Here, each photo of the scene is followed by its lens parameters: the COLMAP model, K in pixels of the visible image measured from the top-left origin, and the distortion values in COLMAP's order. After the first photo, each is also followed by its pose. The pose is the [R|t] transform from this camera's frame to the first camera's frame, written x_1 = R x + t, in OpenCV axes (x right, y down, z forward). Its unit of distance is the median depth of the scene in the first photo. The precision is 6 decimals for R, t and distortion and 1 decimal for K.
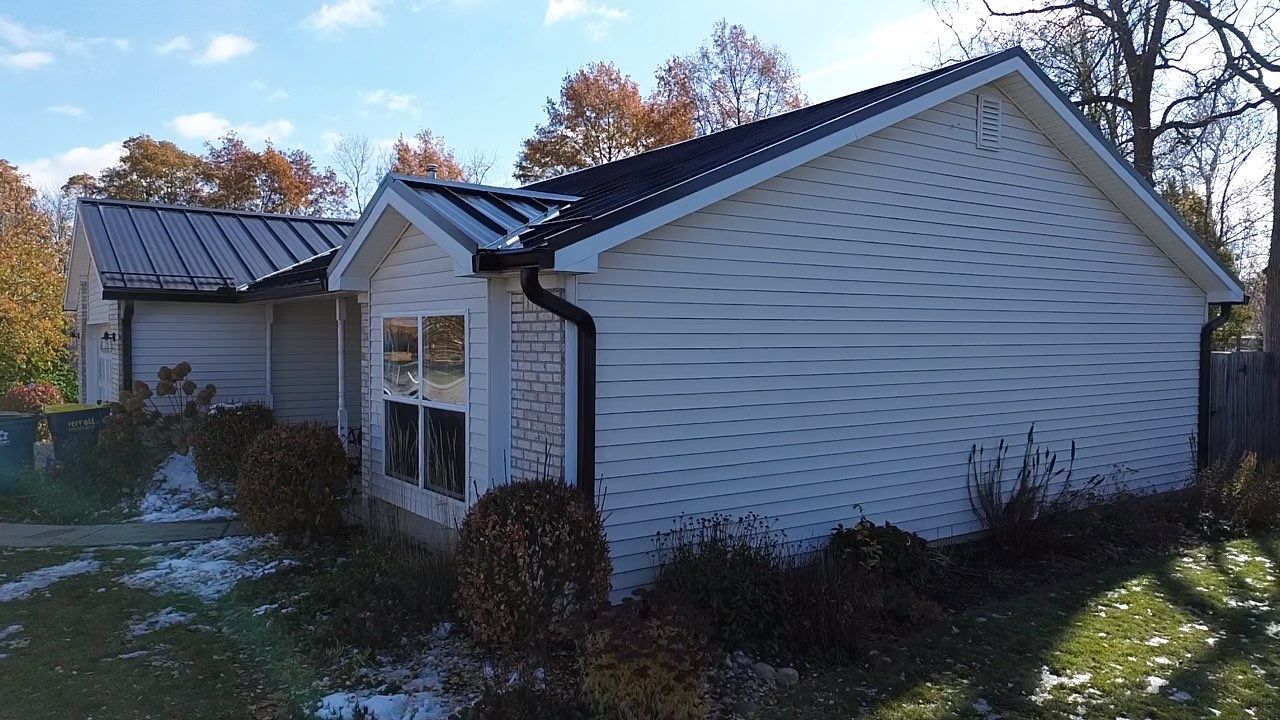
lens RADIAL K [[896.6, 0, 640.0], [0, 896.6, 360.0], [0, 0, 1]] dist [0.070620, -0.057199]
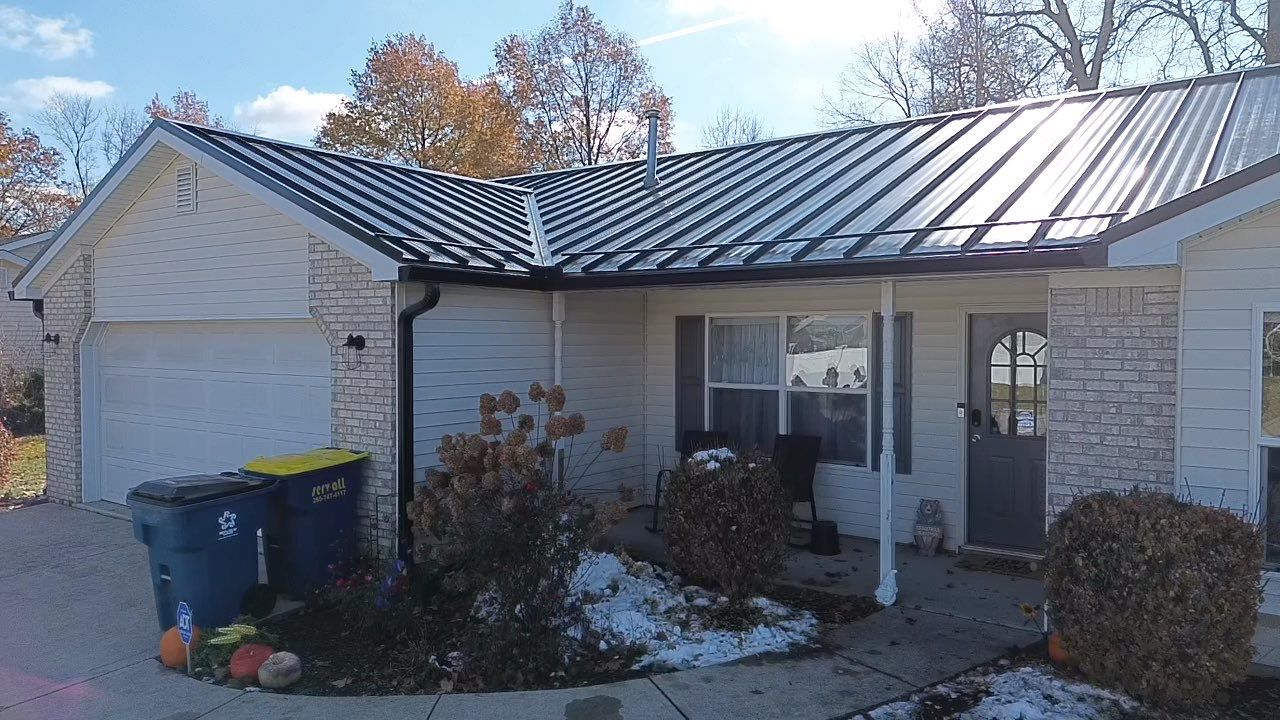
lens RADIAL K [[896.6, 0, 640.0], [0, 896.6, 360.0], [0, 0, 1]] dist [0.070620, -0.057199]
pose [[0.951061, -0.009010, 0.308871, -0.131847], [0.009160, 0.999958, 0.000966, -0.002844], [-0.308867, 0.001911, 0.951103, 0.082619]]
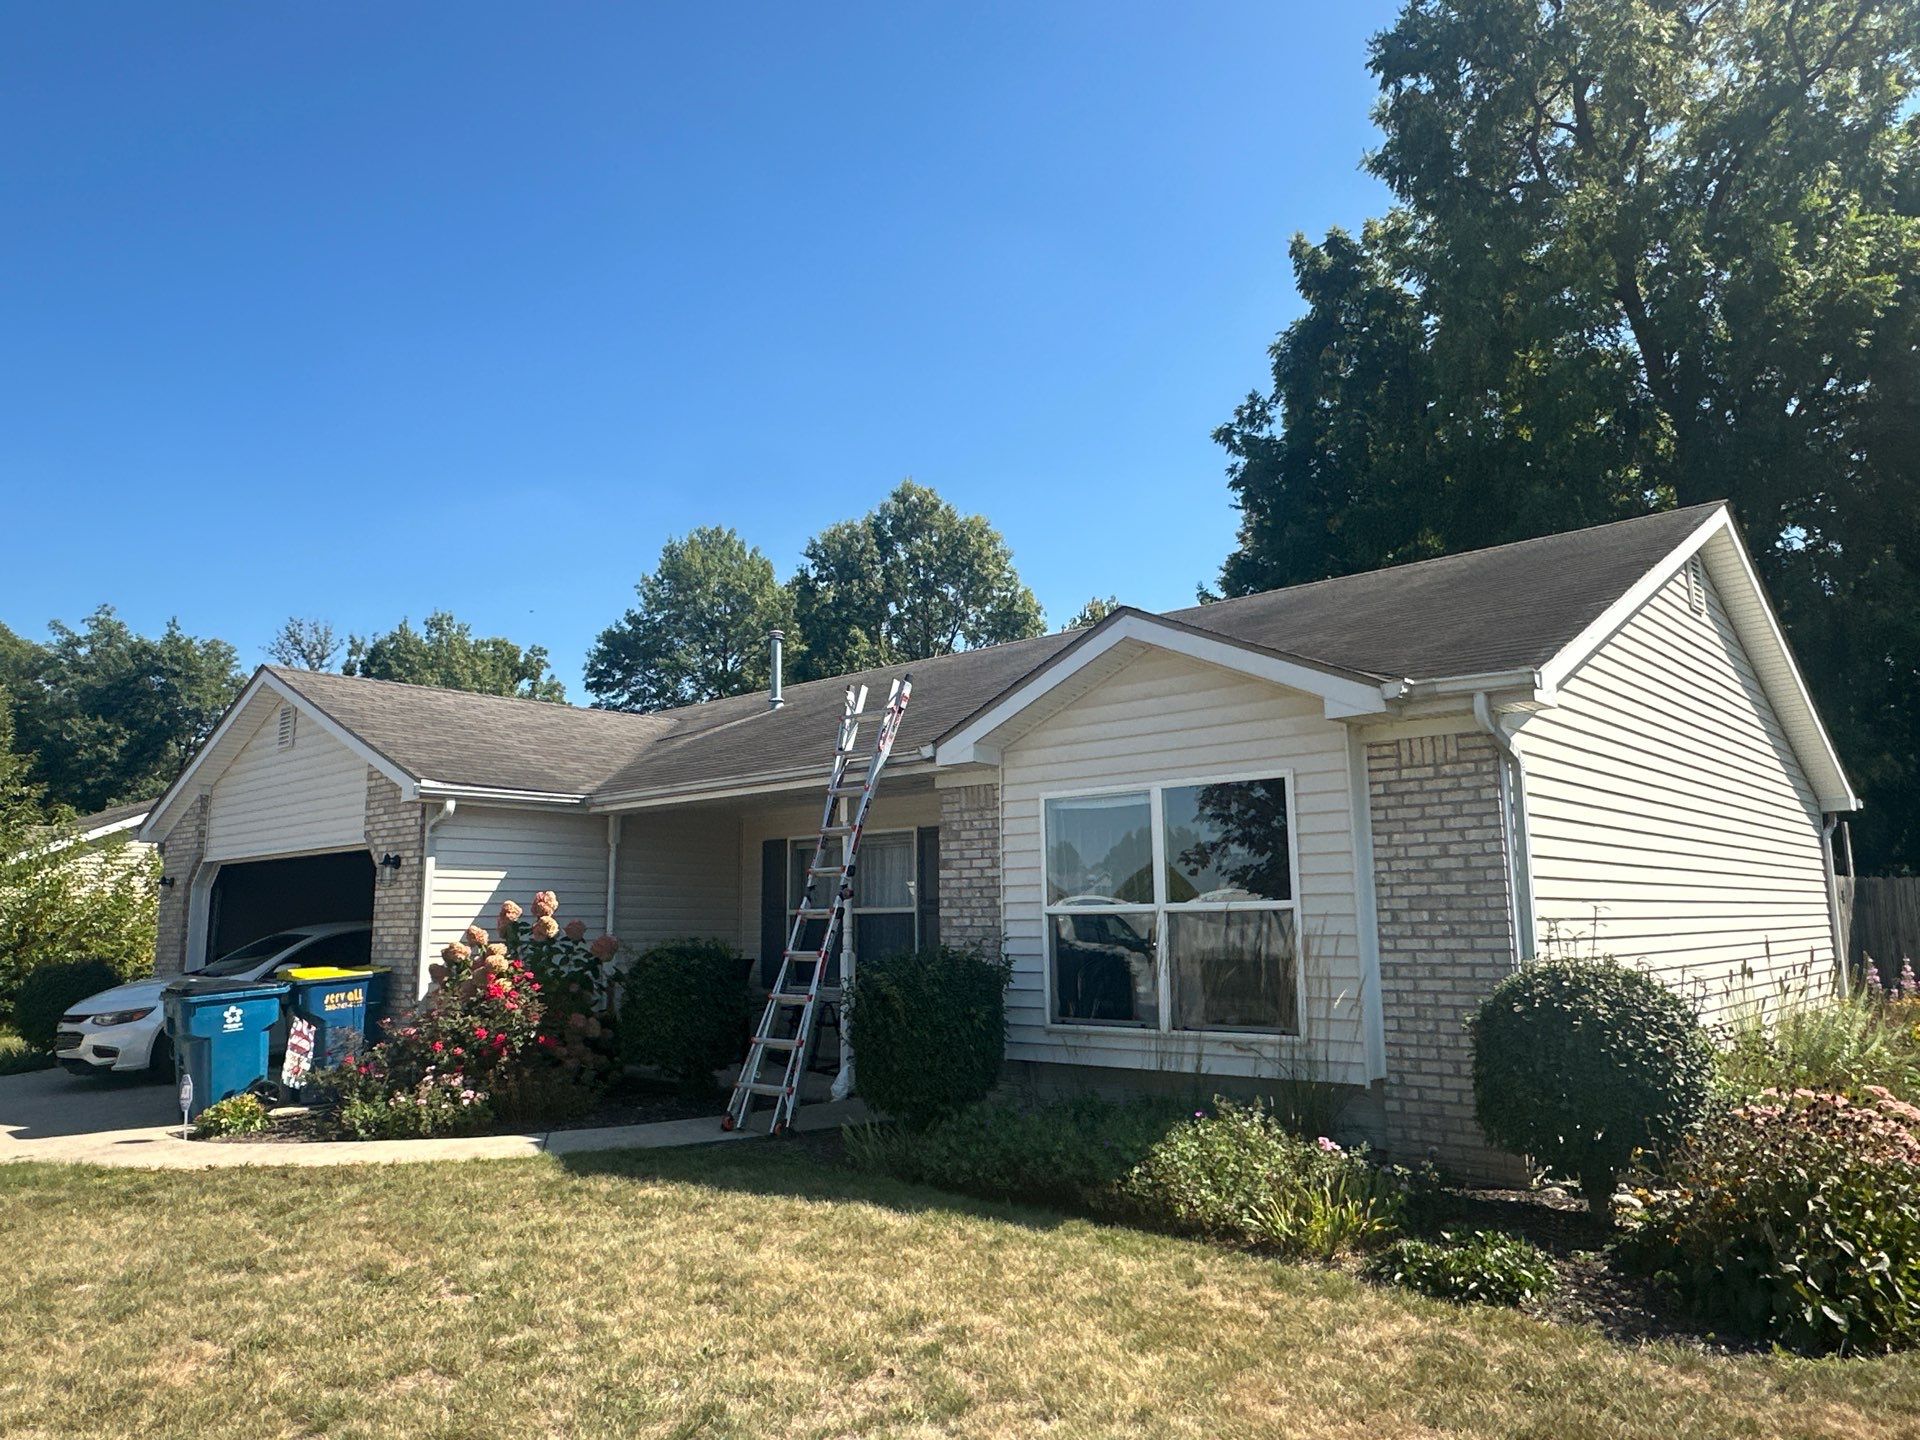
lens RADIAL K [[1304.7, 0, 960.0], [0, 1304.7, 720.0], [0, 0, 1]] dist [0.003402, 0.000399]
pose [[0.976625, 0.020347, 0.213985, -0.087041], [0.019891, 0.982683, -0.184224, 0.012297], [-0.214028, 0.184174, 0.959308, 0.000609]]
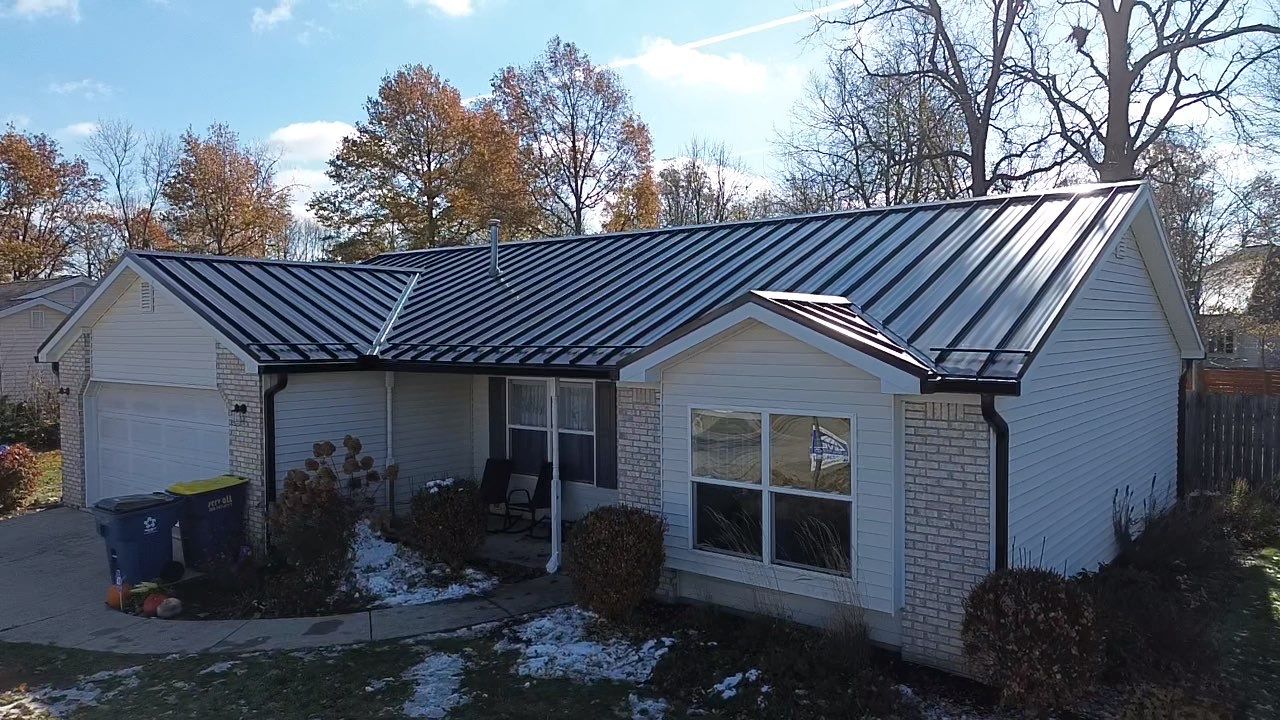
lens RADIAL K [[896.6, 0, 640.0], [0, 896.6, 360.0], [0, 0, 1]] dist [0.070620, -0.057199]
pose [[0.963047, -0.016417, 0.268832, -0.097068], [0.014939, 0.999860, 0.007543, -0.017460], [-0.268919, -0.003248, 0.963157, -0.006892]]
